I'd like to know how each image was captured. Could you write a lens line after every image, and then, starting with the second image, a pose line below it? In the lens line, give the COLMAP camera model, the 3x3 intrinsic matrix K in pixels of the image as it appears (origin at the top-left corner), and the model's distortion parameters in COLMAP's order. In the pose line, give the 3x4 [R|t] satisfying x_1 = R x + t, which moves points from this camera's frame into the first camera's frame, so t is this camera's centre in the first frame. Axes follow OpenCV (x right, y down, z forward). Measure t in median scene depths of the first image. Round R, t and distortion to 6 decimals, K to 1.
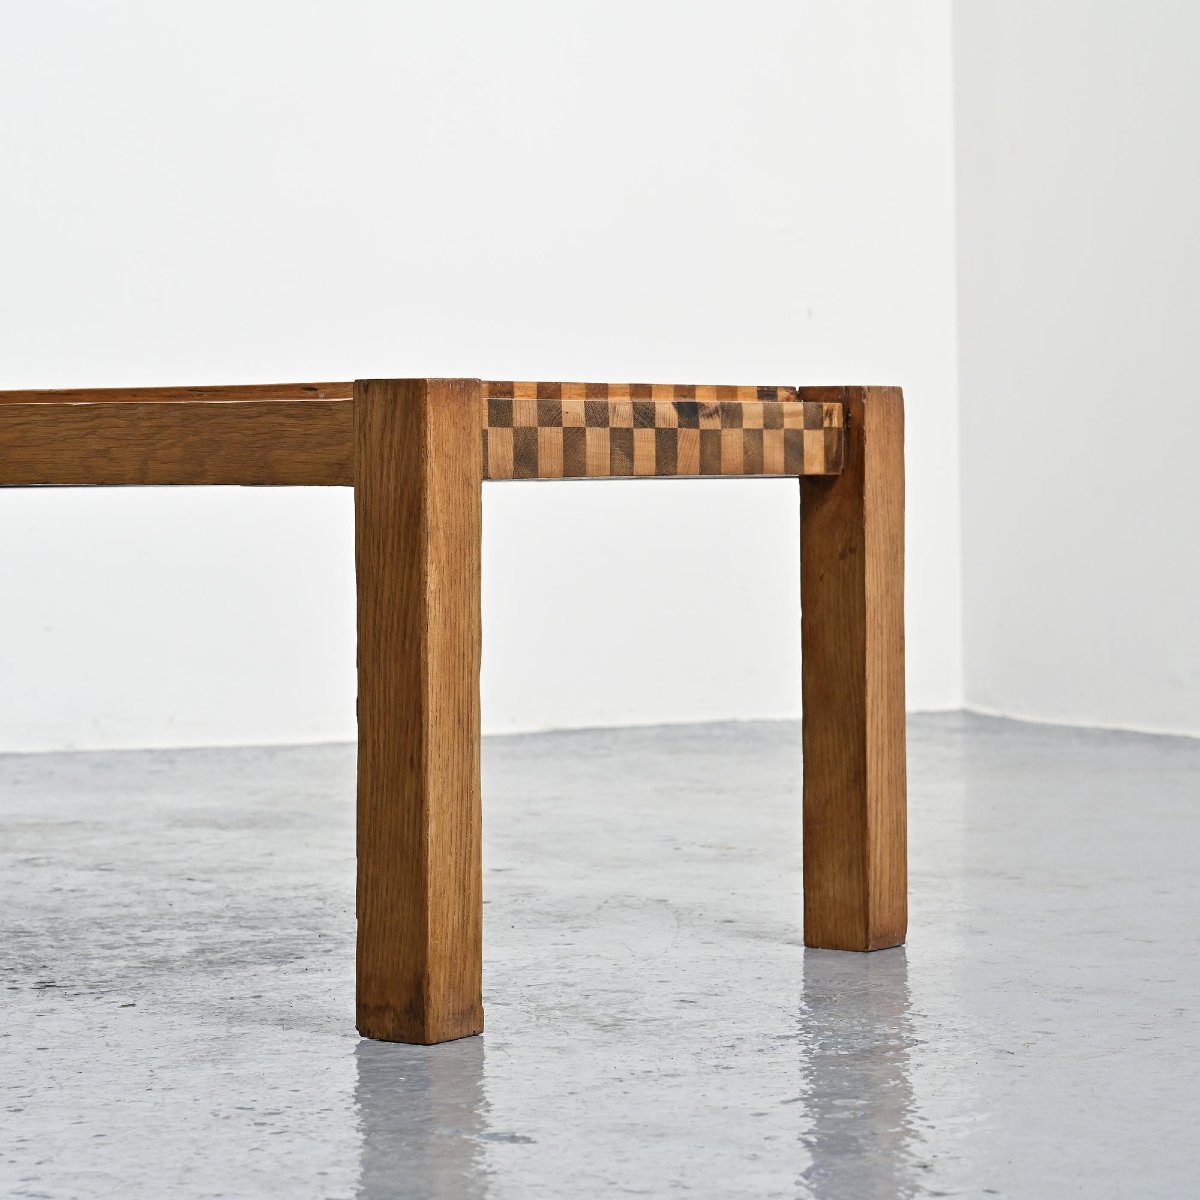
lens RADIAL K [[3539.6, 0, 600.0], [0, 3539.6, 600.0], [0, 0, 1]] dist [0.012598, -0.421946]
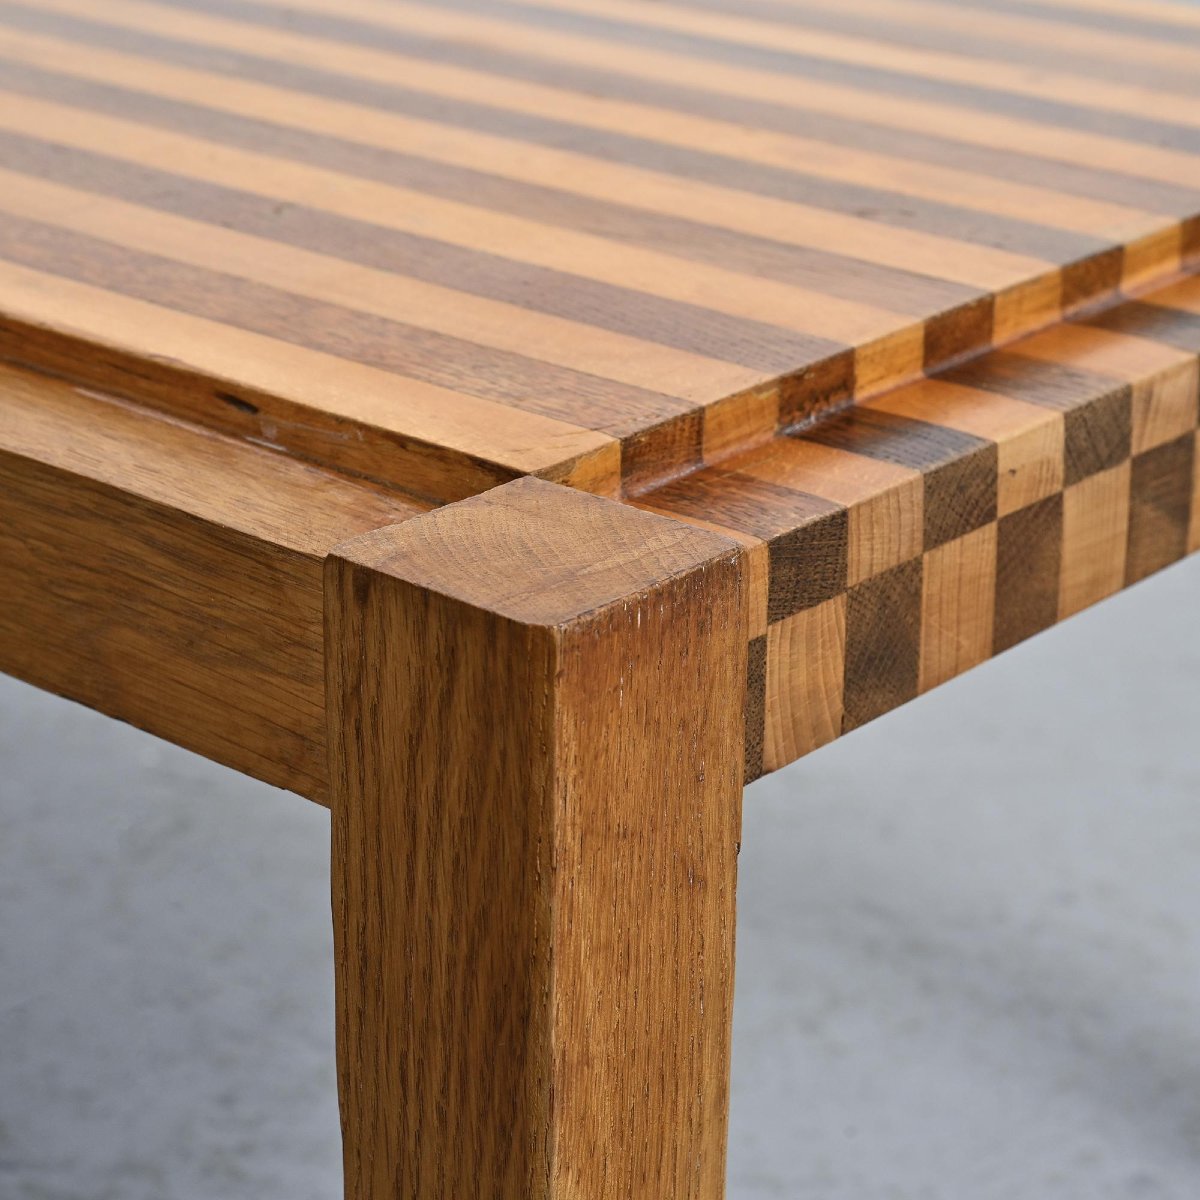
lens RADIAL K [[3457.1, 0, 600.0], [0, 3457.1, 600.0], [0, 0, 1]] dist [-0.013838, 0.280055]
pose [[0.995384, 0.047687, -0.083287, -0.020880], [-0.016719, 0.940709, 0.338804, -0.155405], [0.094506, -0.335847, 0.937163, 0.708944]]
